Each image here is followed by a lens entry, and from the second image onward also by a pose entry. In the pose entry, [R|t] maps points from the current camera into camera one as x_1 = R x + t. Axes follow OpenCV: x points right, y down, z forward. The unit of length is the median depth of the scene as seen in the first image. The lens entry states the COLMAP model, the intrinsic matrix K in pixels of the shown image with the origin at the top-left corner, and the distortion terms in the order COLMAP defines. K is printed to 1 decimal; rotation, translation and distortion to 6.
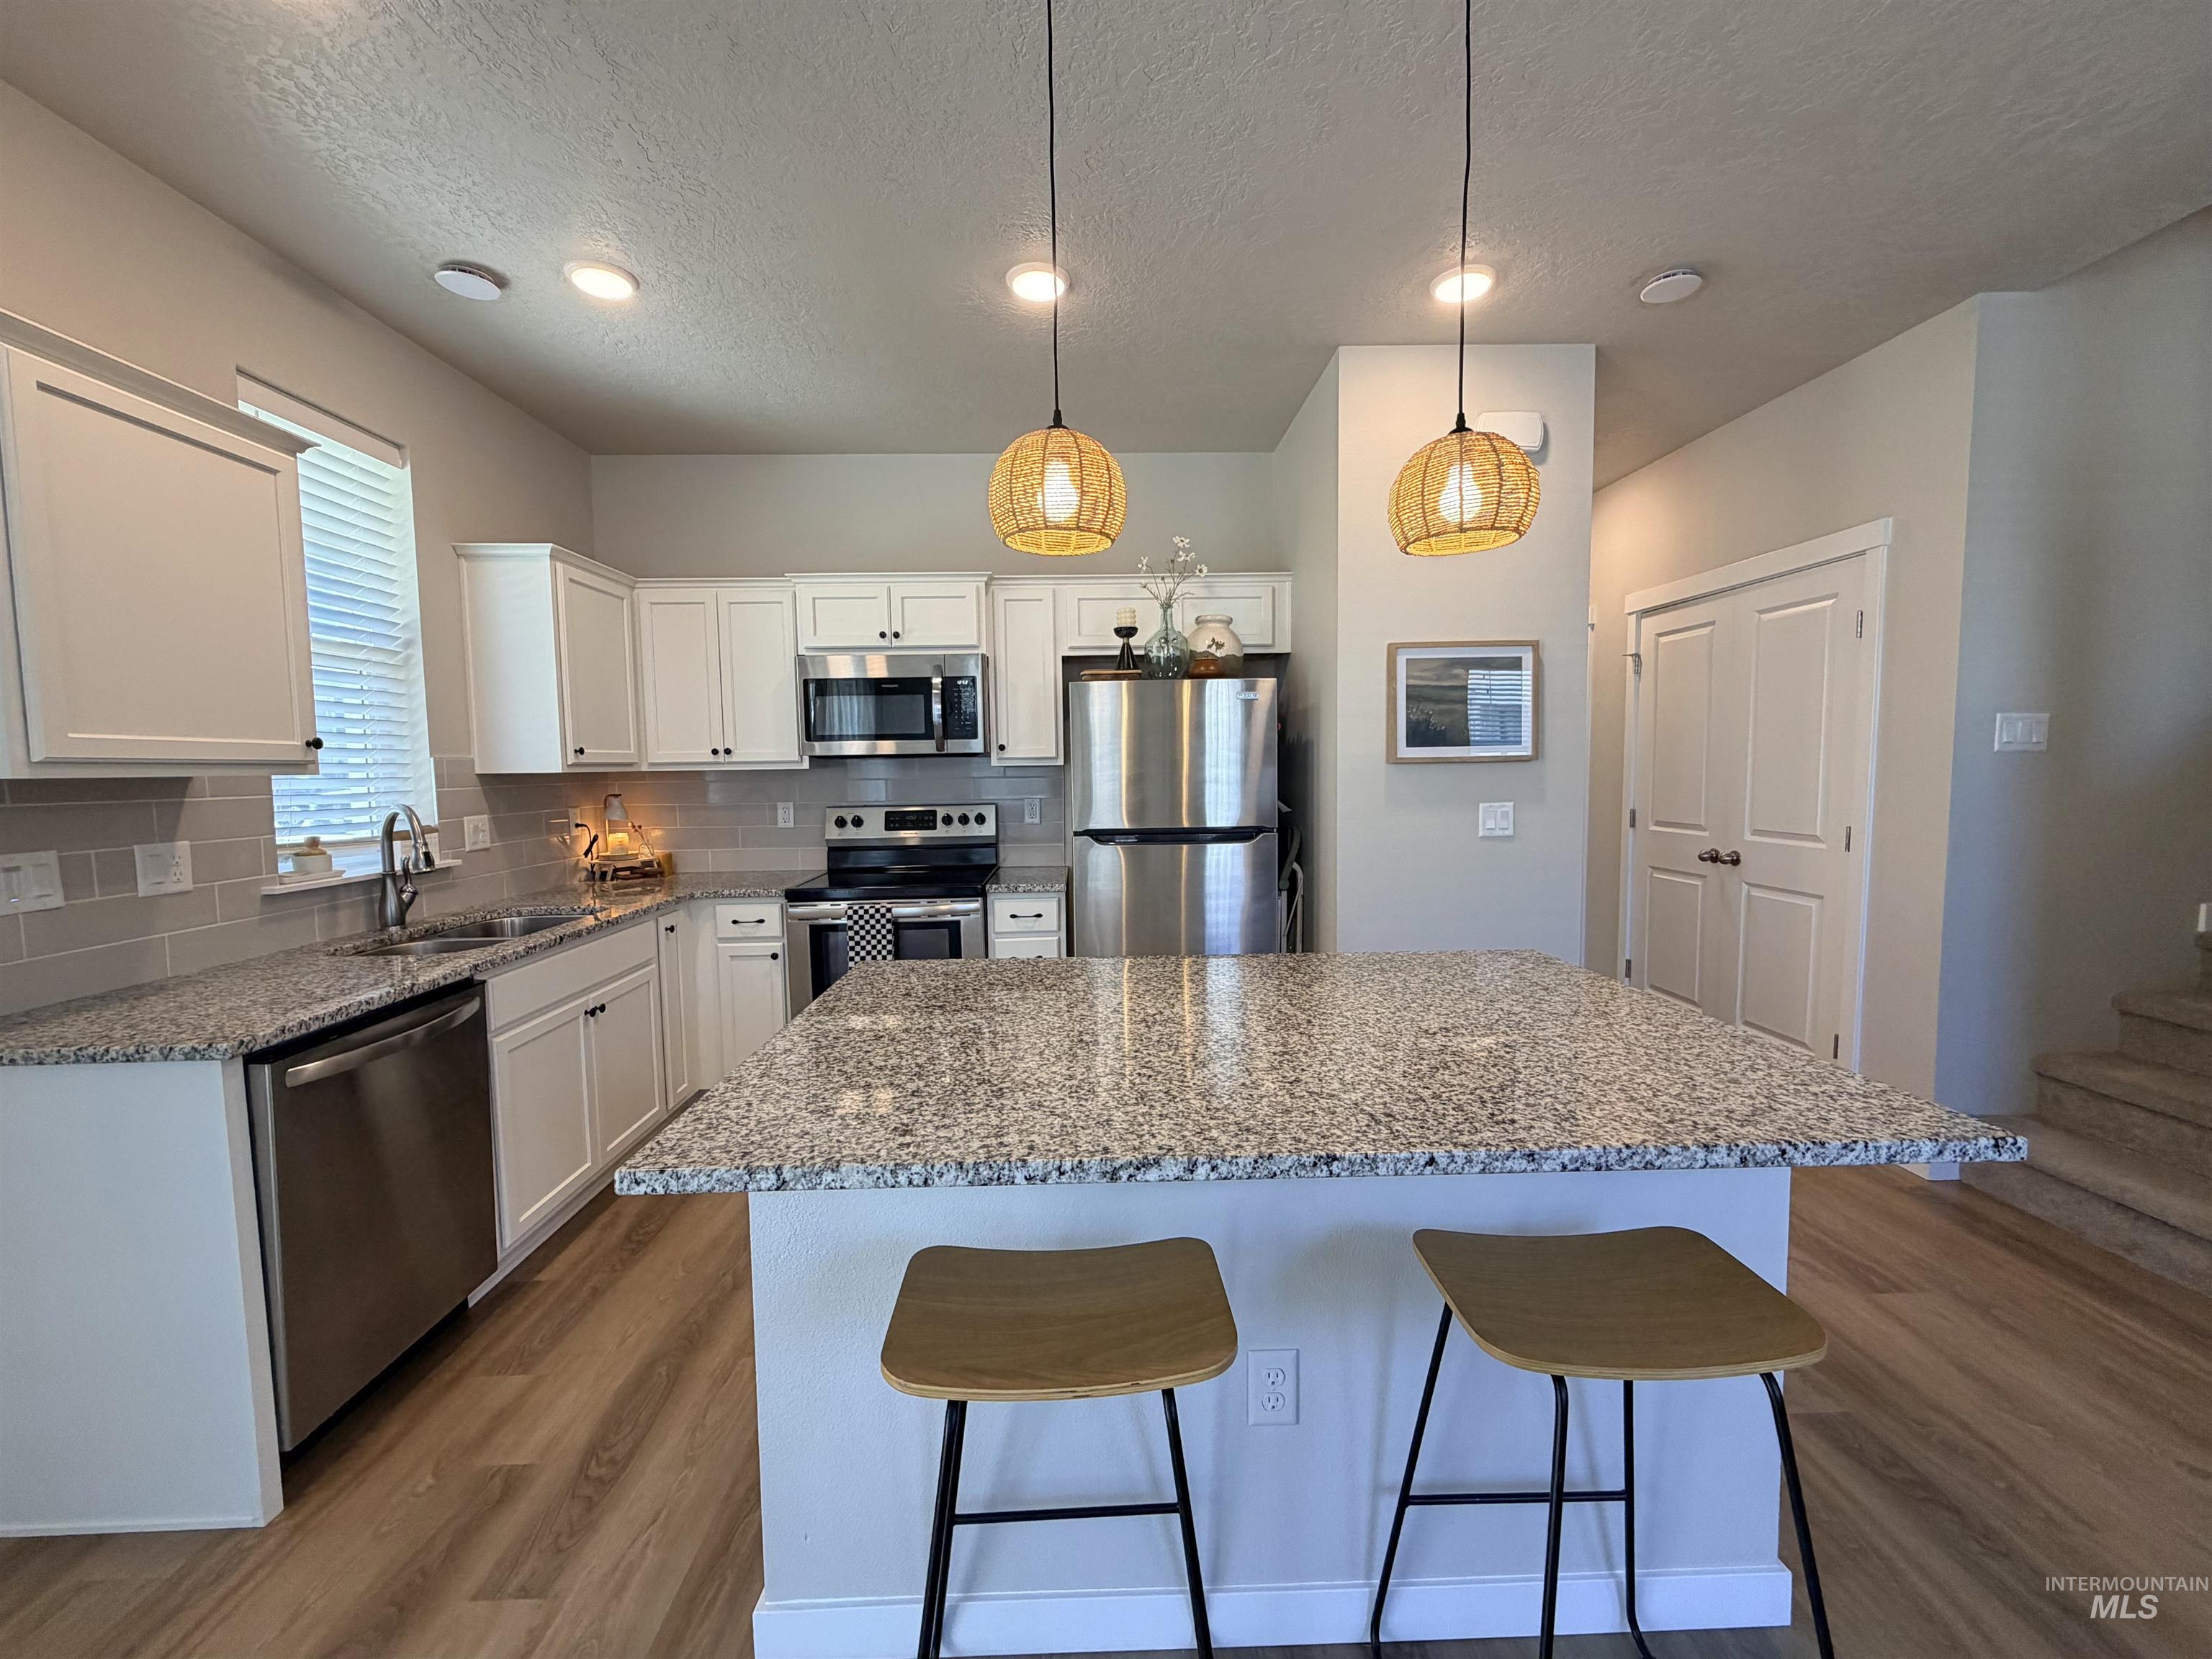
lens RADIAL K [[880.9, 0, 1102.7], [0, 880.9, 827.3], [0, 0, 1]] dist [0.000161, 0.000168]
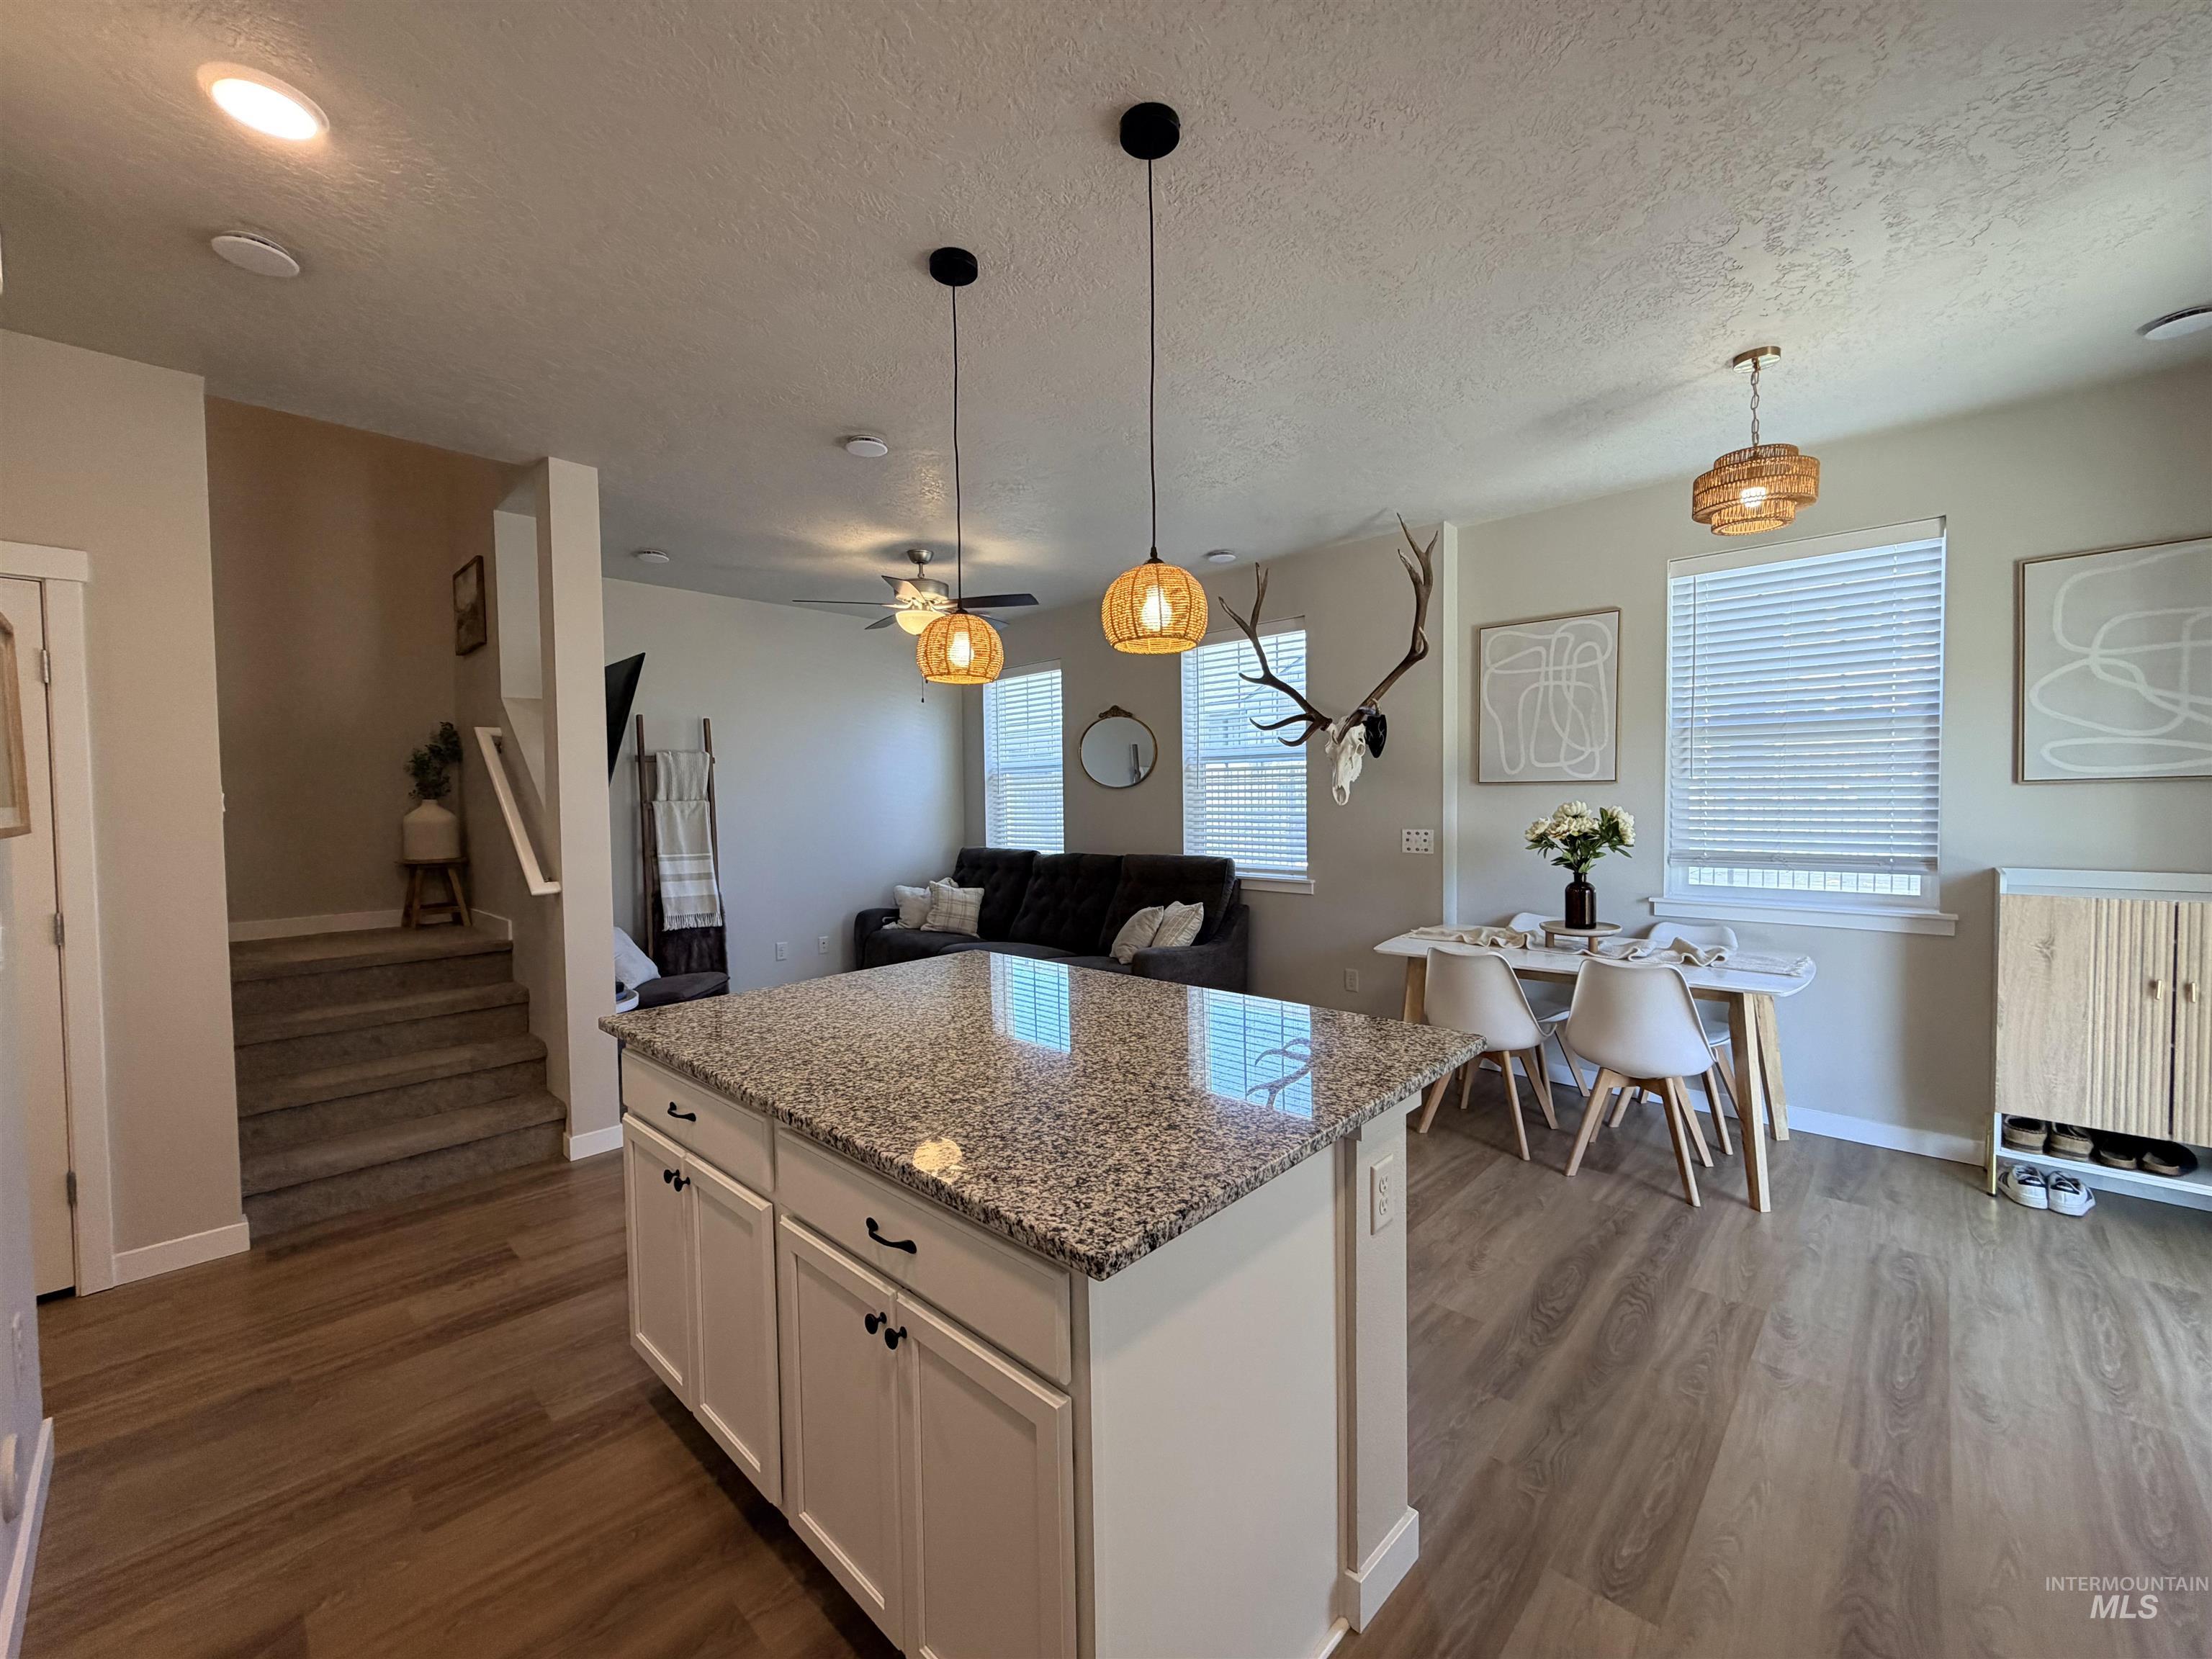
lens RADIAL K [[880.9, 0, 1102.2], [0, 880.9, 828.7], [0, 0, 1]] dist [0.000161, 0.000168]
pose [[-0.704431, -0.001507, 0.709771, -0.409359], [0.072909, 0.994554, 0.074472, -0.069433], [-0.706018, 0.104209, -0.700485, 0.887807]]
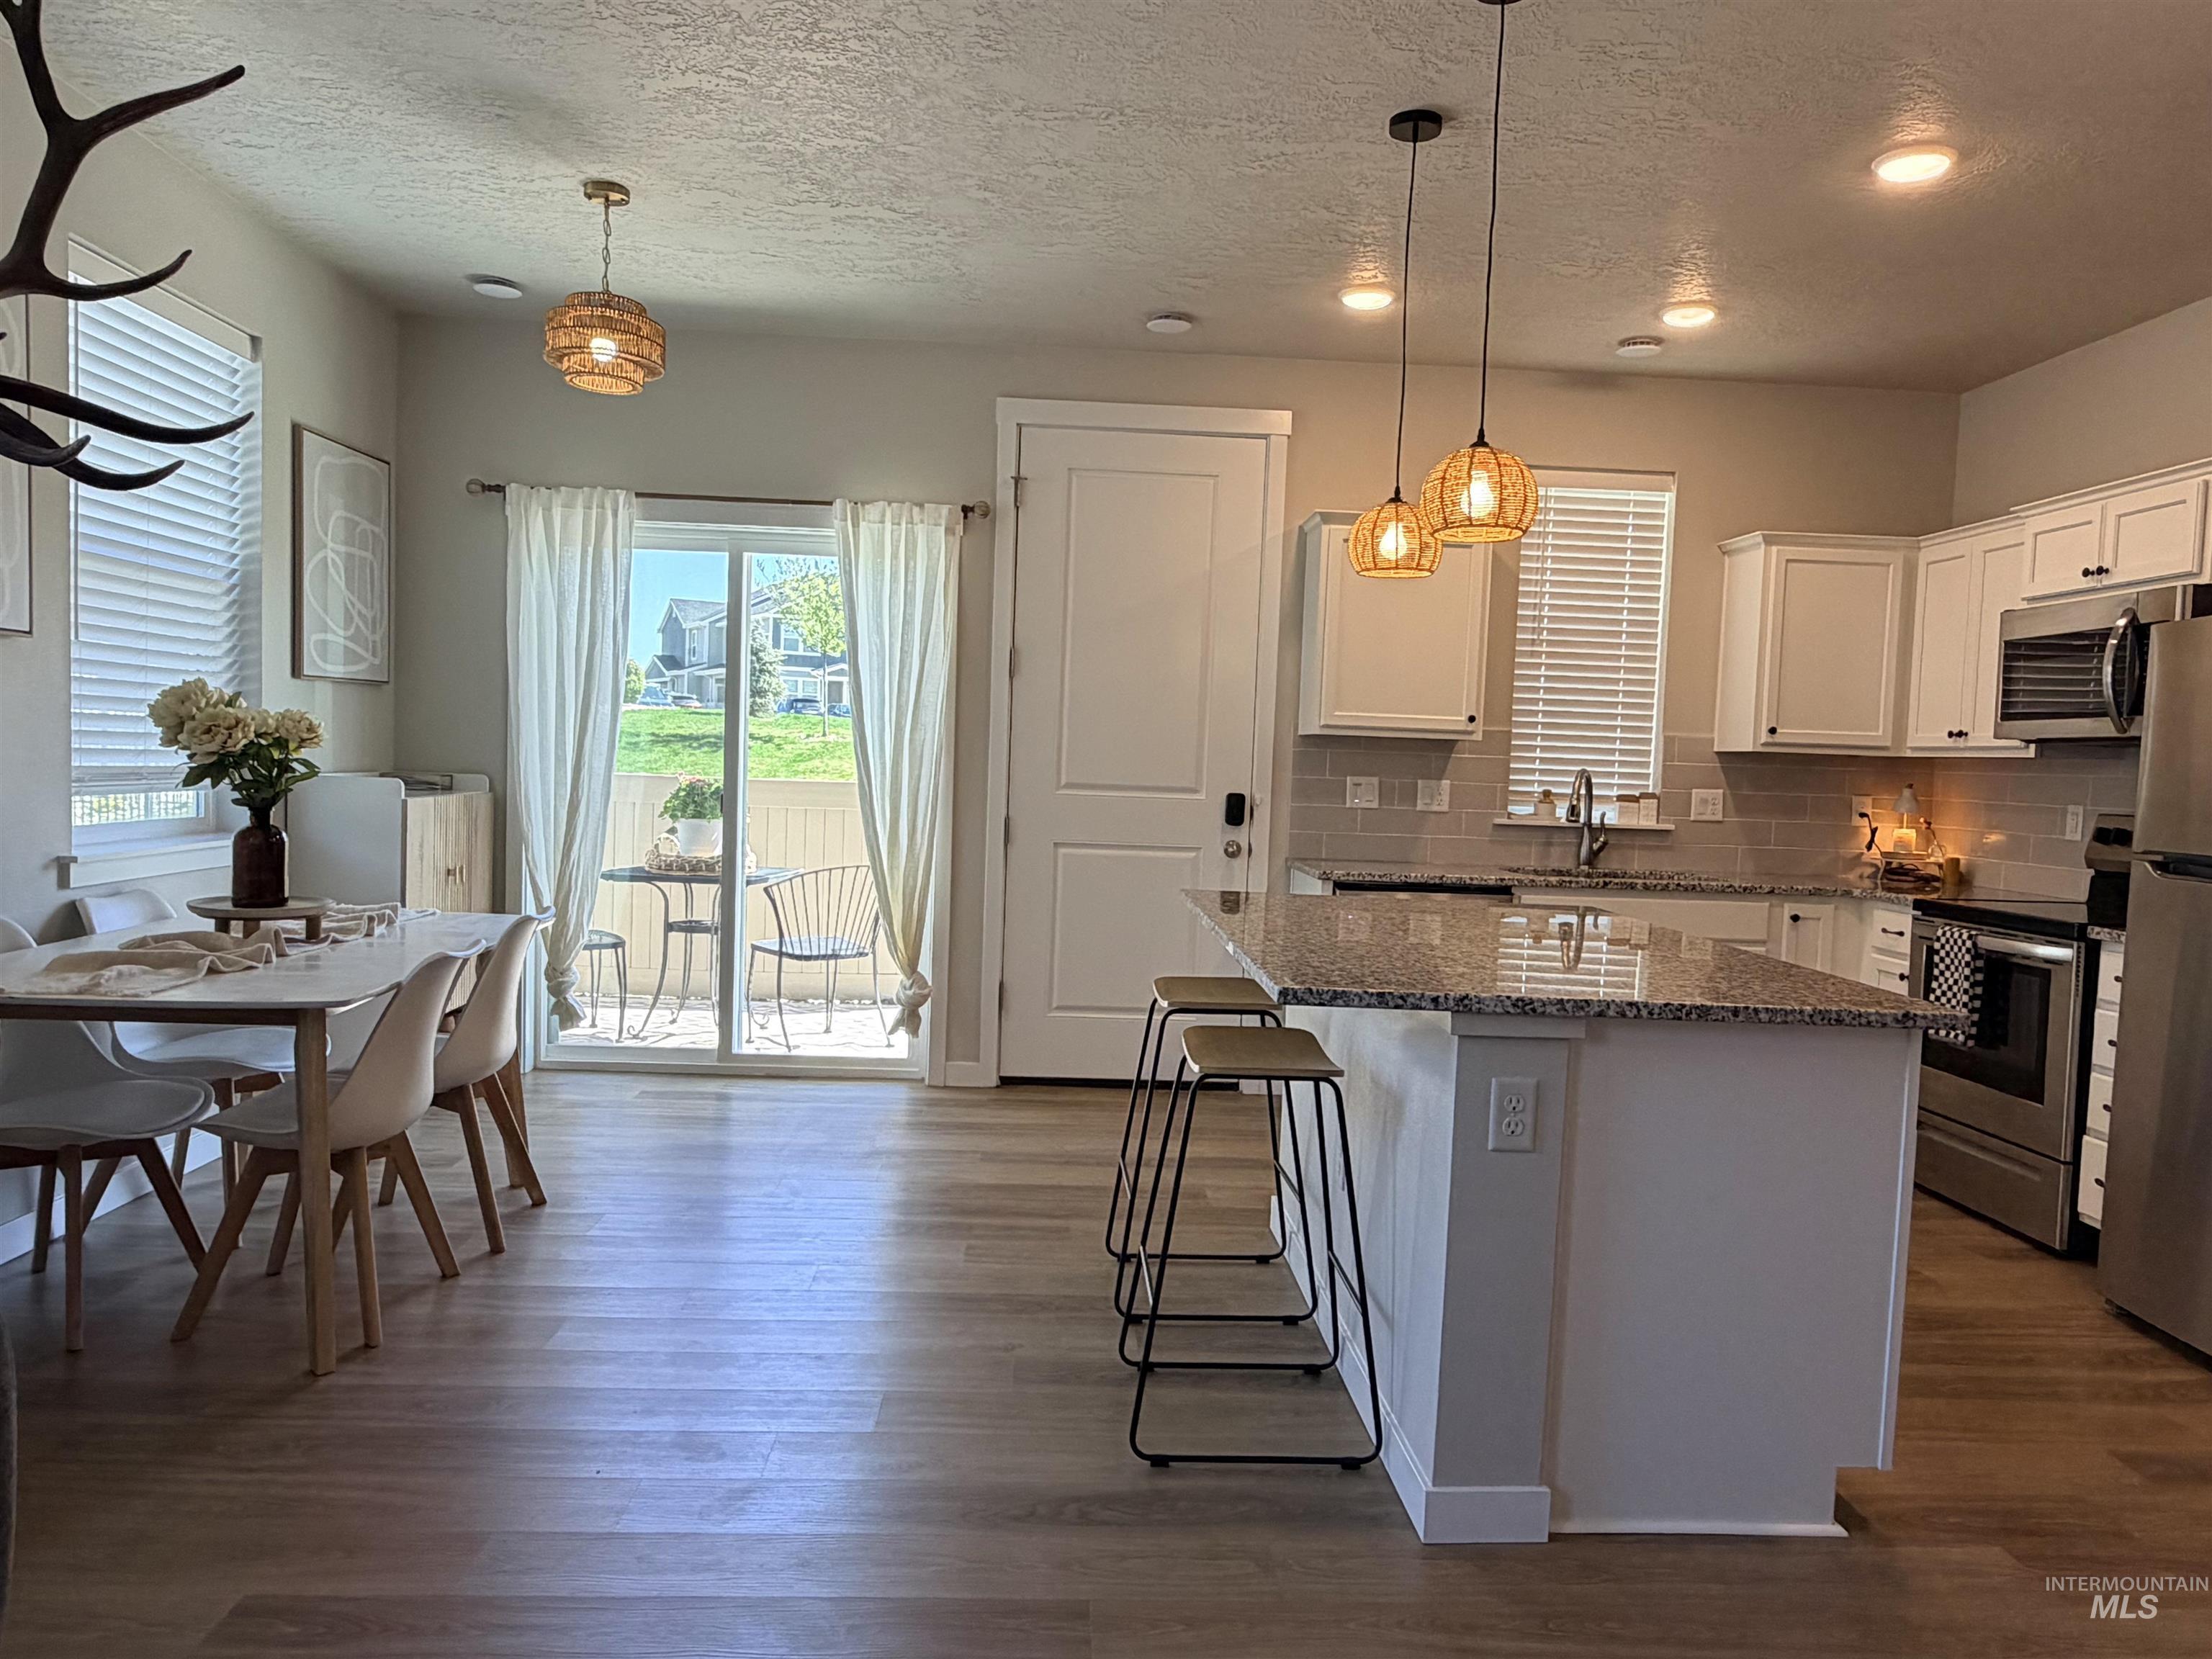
lens RADIAL K [[1484.8, 0, 1115.7], [0, 1484.8, 839.4], [0, 0, 1]] dist [-0.004294, 0.006726]
pose [[0.021205, 0.070999, -0.997251, 1.102478], [-0.107768, 0.991826, 0.068321, 0.001523], [0.993950, 0.106022, 0.028683, 0.224516]]
